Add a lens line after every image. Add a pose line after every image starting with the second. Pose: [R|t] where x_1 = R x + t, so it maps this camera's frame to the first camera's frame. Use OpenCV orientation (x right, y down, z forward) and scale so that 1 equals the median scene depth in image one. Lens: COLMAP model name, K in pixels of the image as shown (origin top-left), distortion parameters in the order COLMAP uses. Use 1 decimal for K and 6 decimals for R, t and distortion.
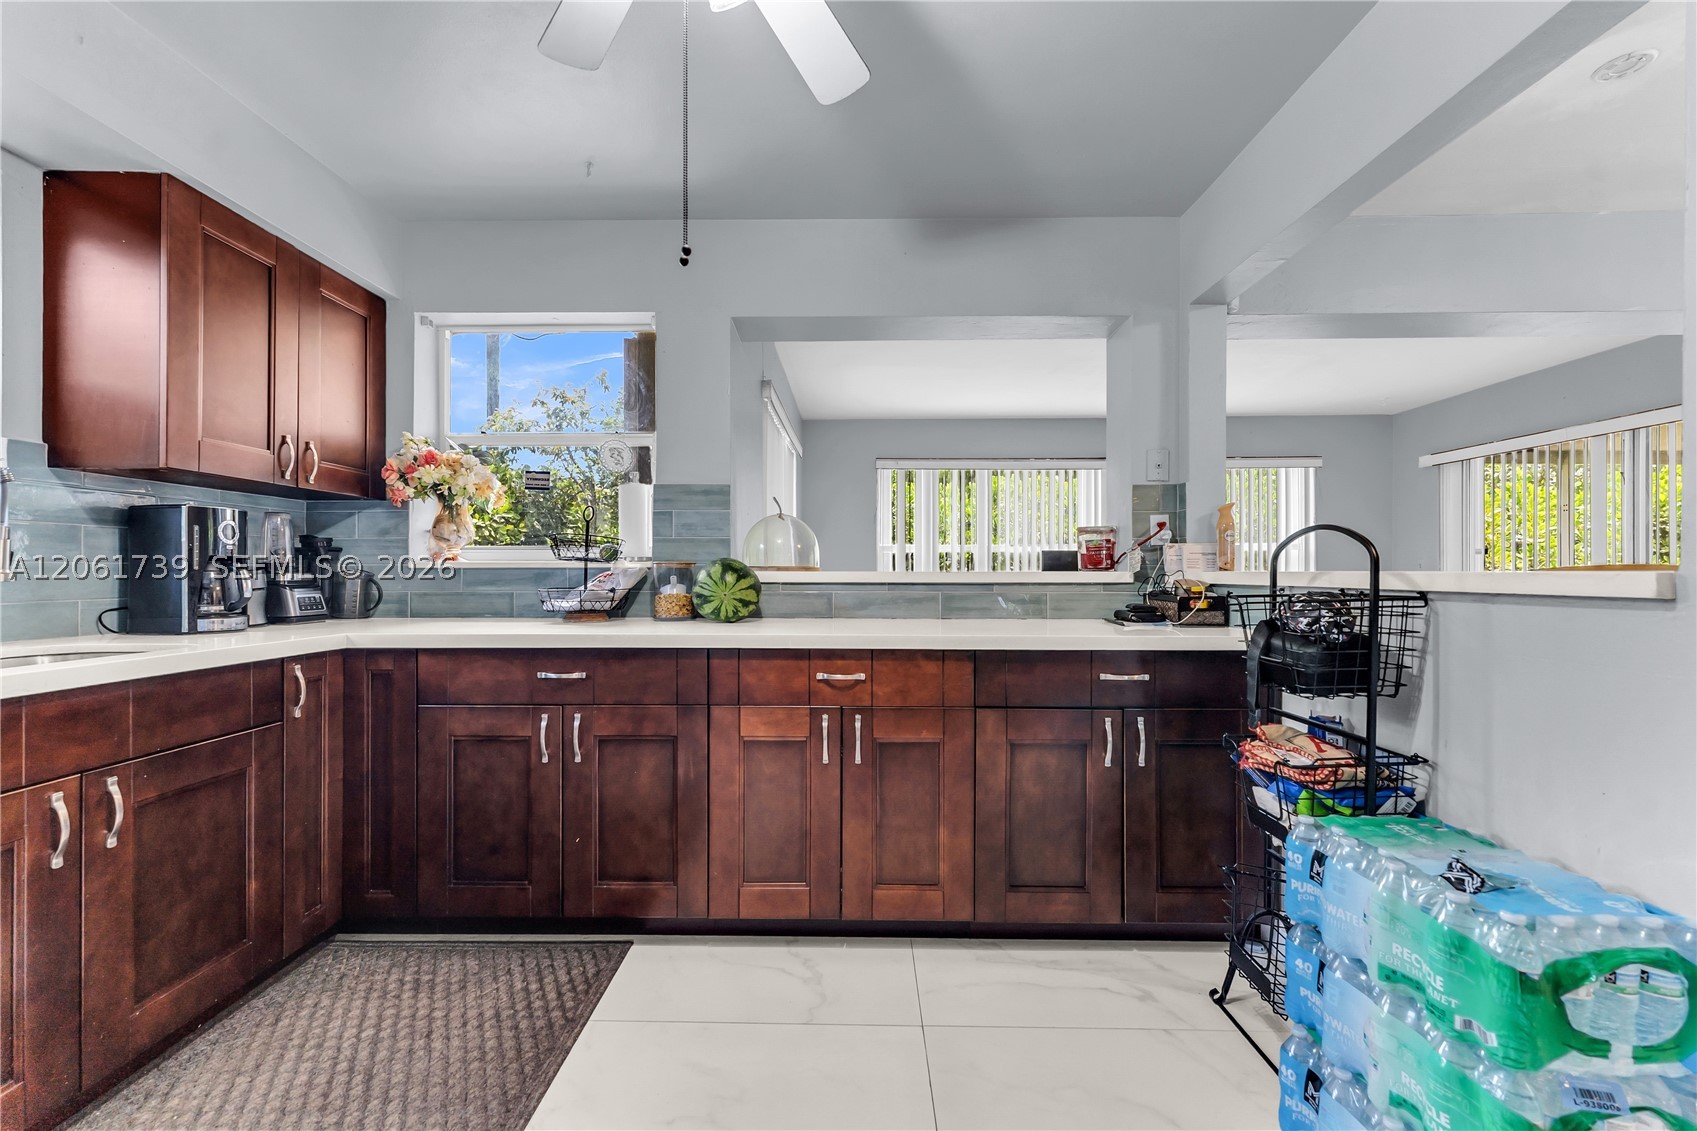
lens RADIAL K [[686.3, 0, 850.5], [0, 686.3, 570.2], [0, 0, 1]] dist [0.005337, 0.000277]
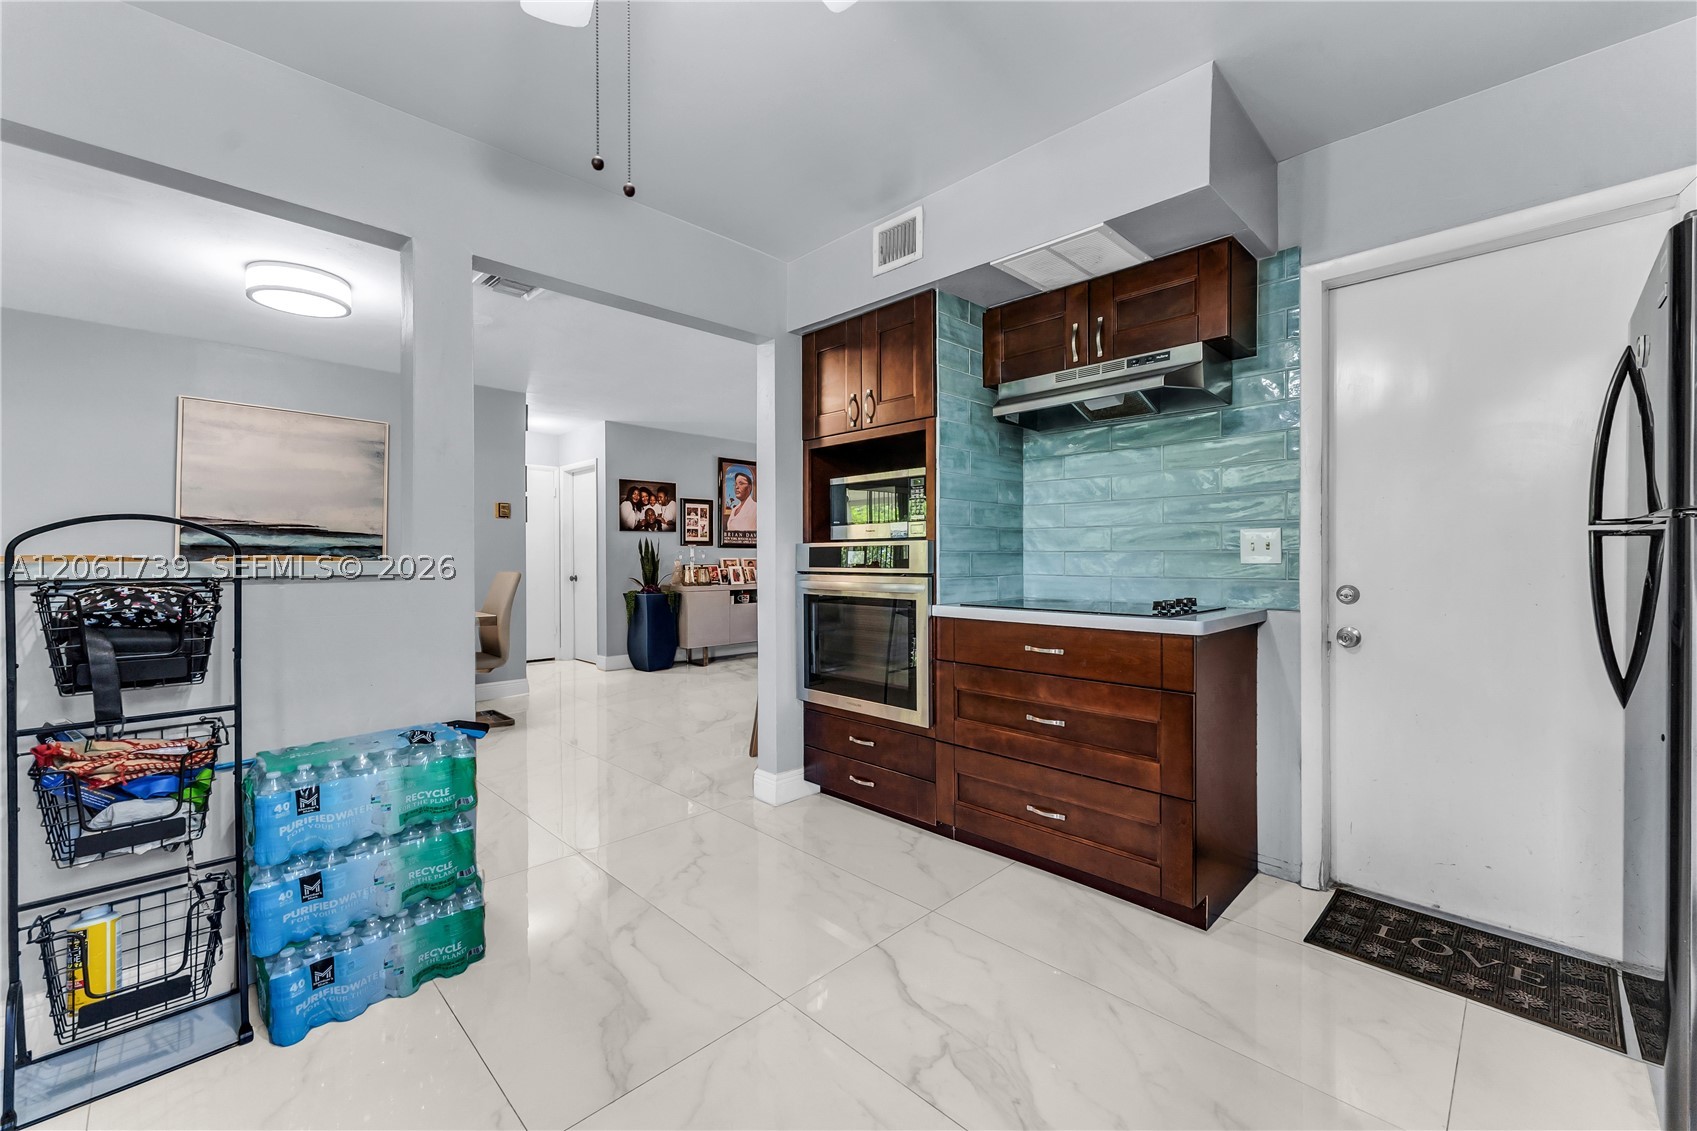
lens RADIAL K [[686.3, 0, 835.9], [0, 686.3, 564.5], [0, 0, 1]] dist [0.005337, 0.000277]
pose [[-0.709478, -0.005660, 0.704705, -0.574132], [0.001976, 0.999948, 0.010021, -0.001485], [-0.704725, 0.008502, -0.709429, 0.804120]]
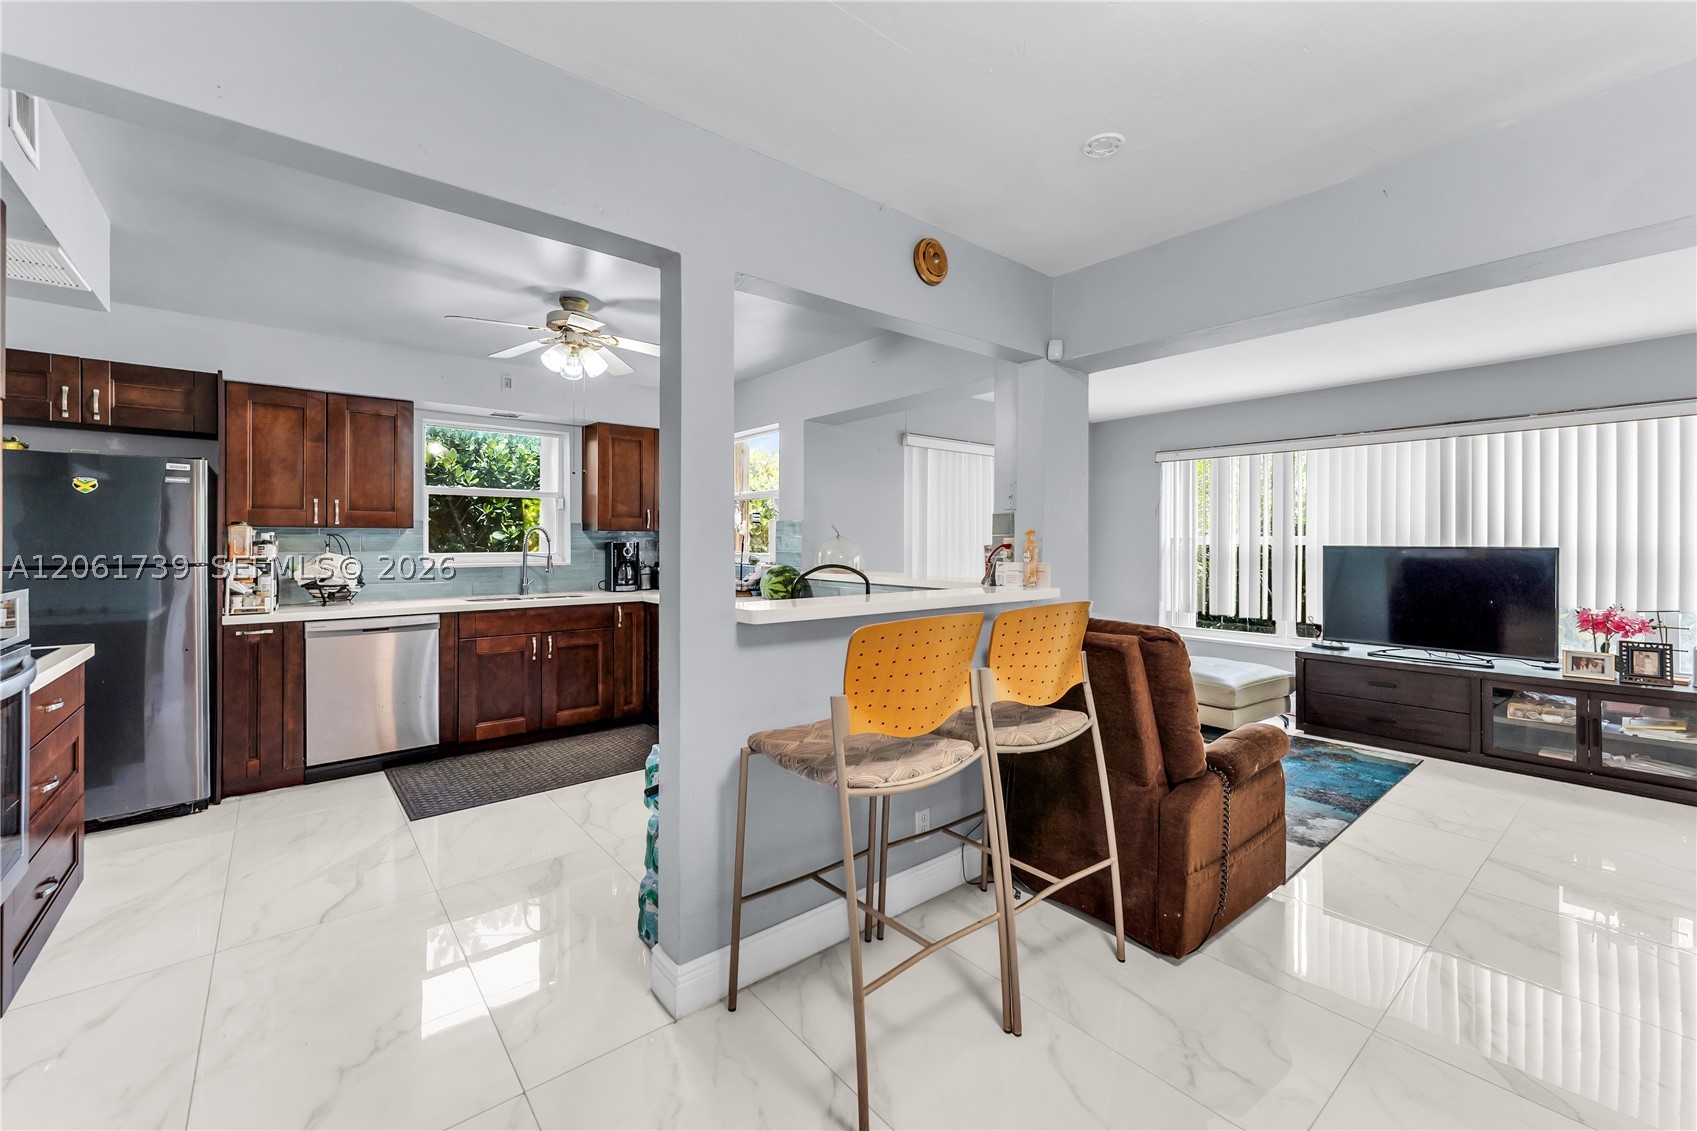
lens RADIAL K [[686.3, 0, 850.8], [0, 686.3, 543.3], [0, 0, 1]] dist [0.005337, 0.000277]
pose [[0.651086, 0.002403, -0.759000, 1.554716], [-0.000796, 0.999997, 0.002483, -0.095022], [0.759004, -0.001013, 0.651086, -0.008985]]
